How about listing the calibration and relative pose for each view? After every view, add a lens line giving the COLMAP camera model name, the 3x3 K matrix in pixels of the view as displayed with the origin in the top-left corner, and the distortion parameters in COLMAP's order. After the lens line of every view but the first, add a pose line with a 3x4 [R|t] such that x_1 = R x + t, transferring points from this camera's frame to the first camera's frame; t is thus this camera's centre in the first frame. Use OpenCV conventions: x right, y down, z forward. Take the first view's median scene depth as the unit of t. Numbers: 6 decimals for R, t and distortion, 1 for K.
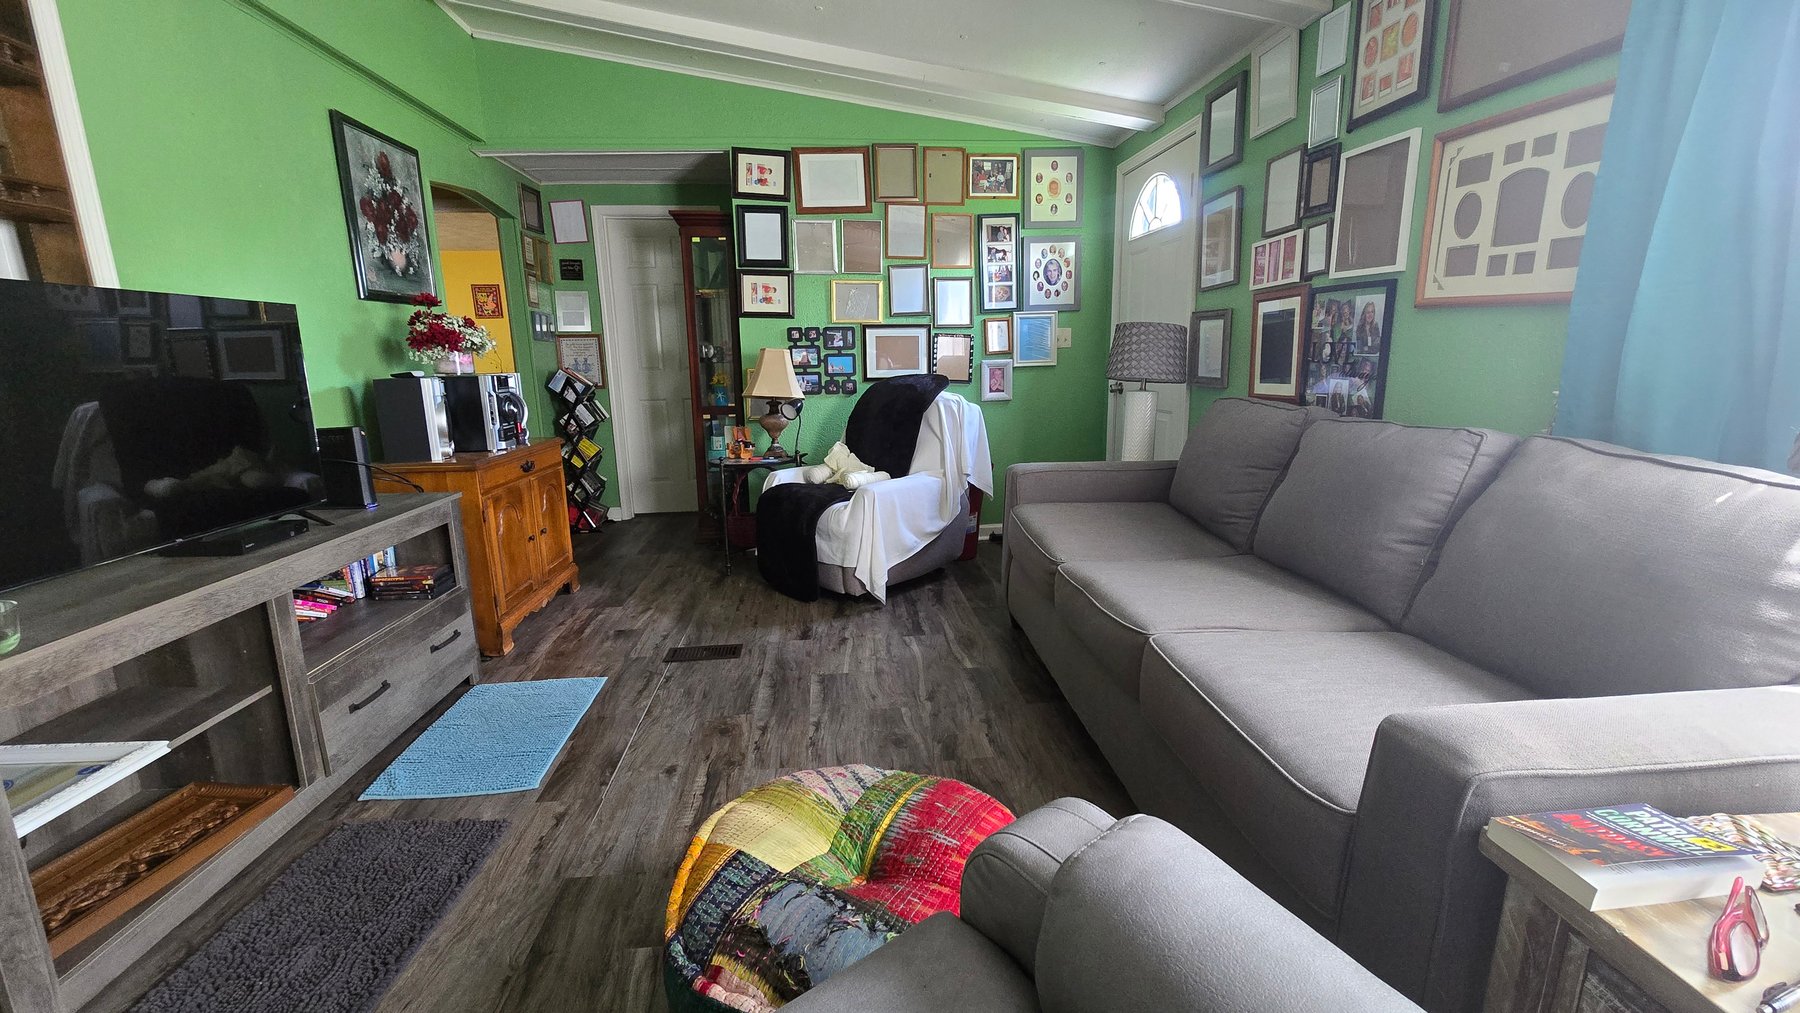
lens RADIAL K [[733.8, 0, 908.8], [0, 733.8, 507.1], [0, 0, 1]] dist [-0.006754, 0.003103]
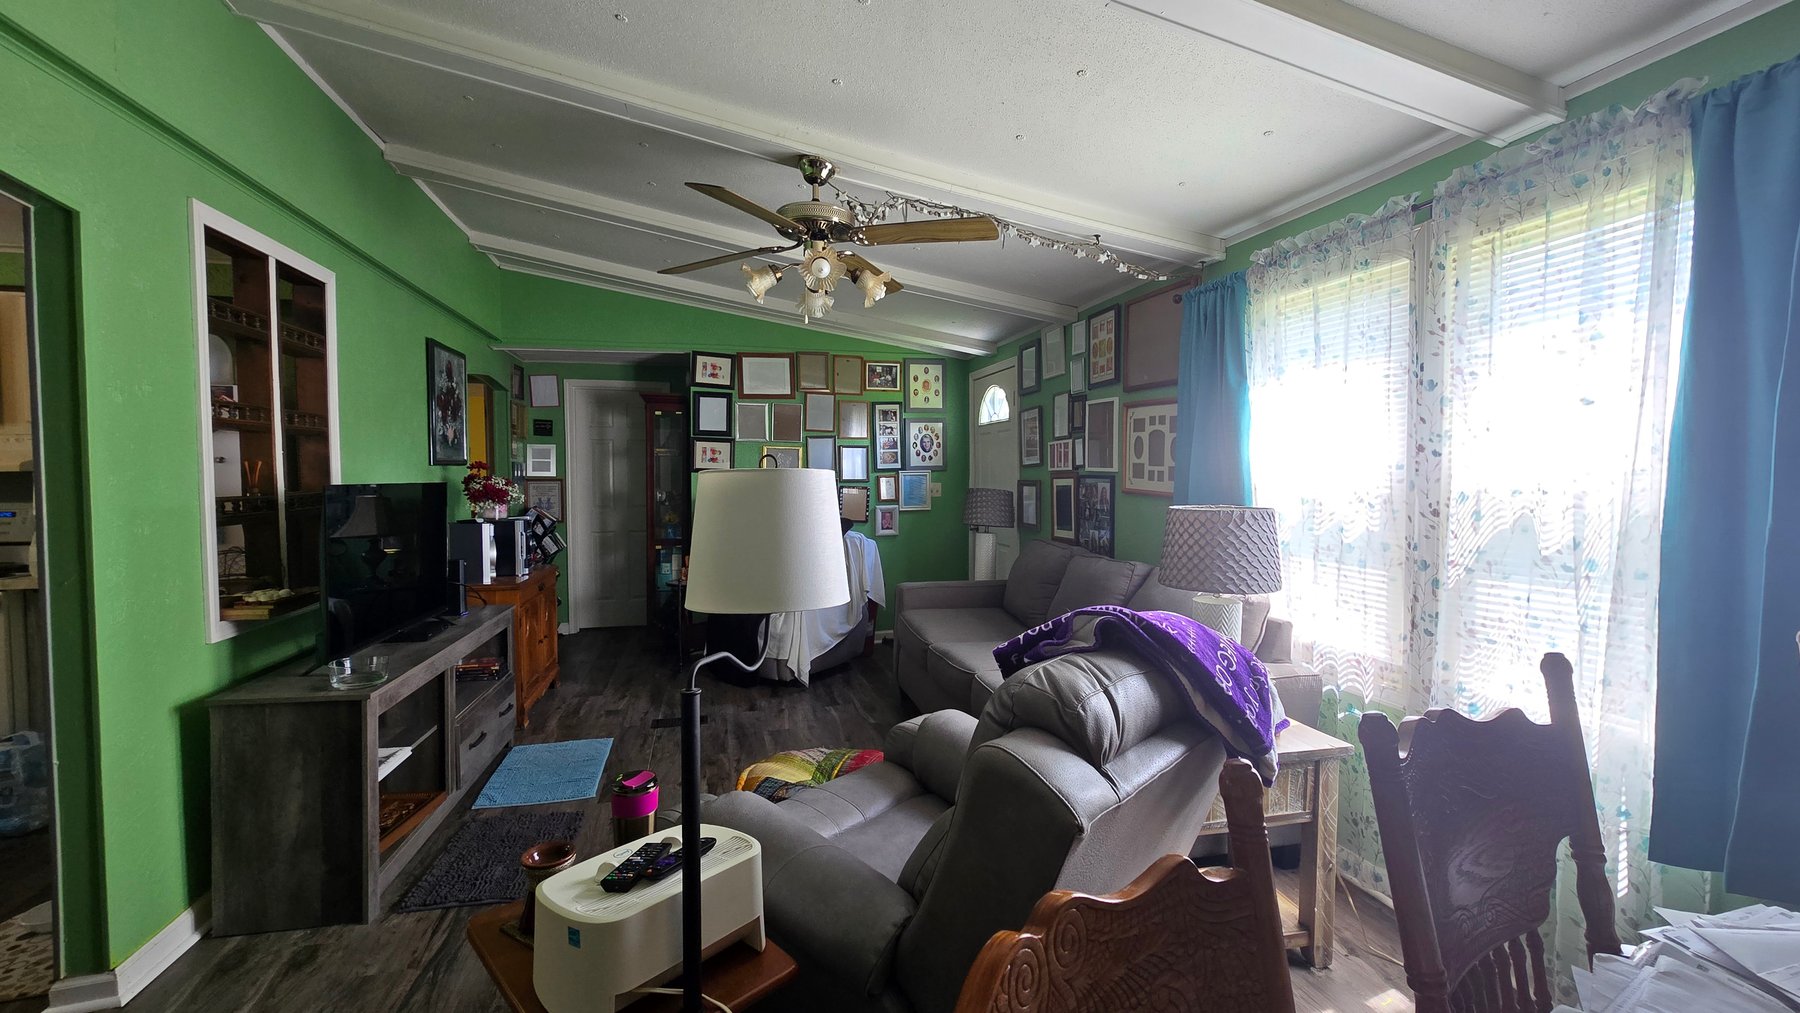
lens RADIAL K [[733.8, 0, 910.1], [0, 733.8, 506.8], [0, 0, 1]] dist [-0.006754, 0.003103]
pose [[0.987771, 0.010341, 0.155565, -0.070237], [0.015603, 0.986231, -0.164633, 0.034088], [-0.155126, 0.165047, 0.974010, -0.470581]]
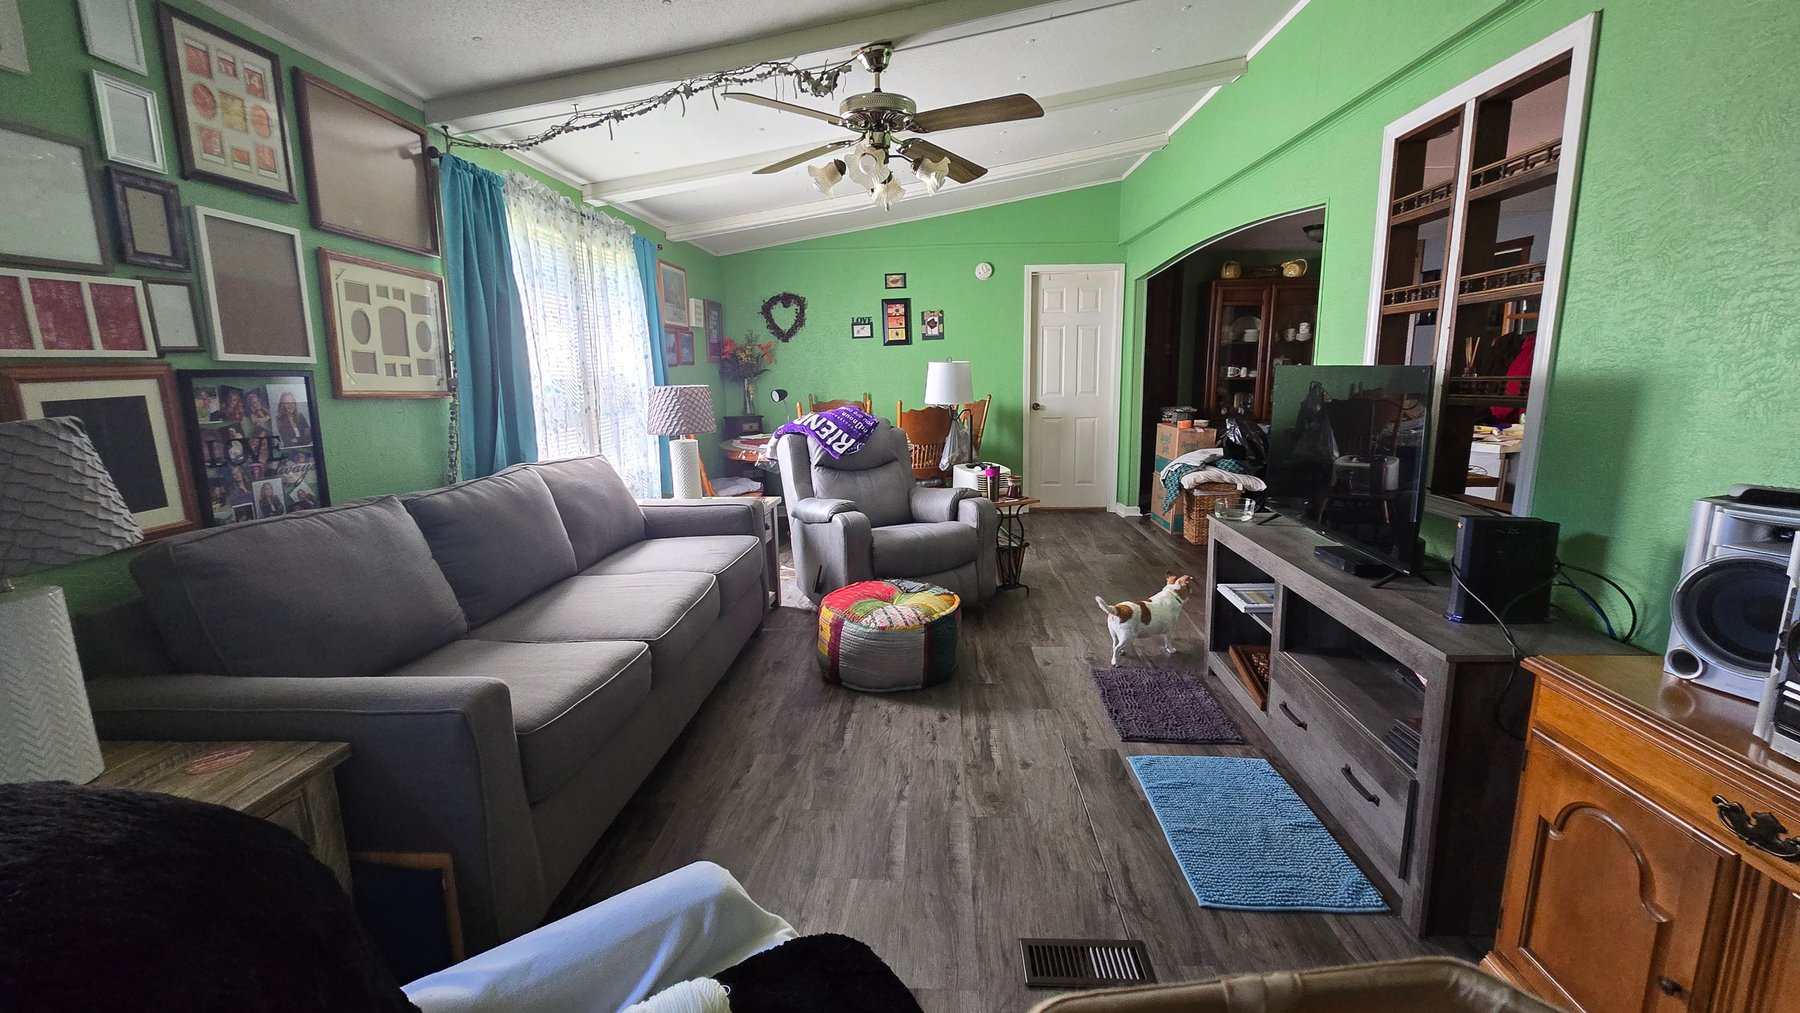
lens RADIAL K [[733.8, 0, 906.1], [0, 733.8, 495.9], [0, 0, 1]] dist [-0.006754, 0.003103]
pose [[-0.987744, 0.002214, 0.156068, -0.228087], [0.060306, 0.927666, 0.368510, -0.351551], [-0.143963, 0.373406, -0.916429, 1.389837]]
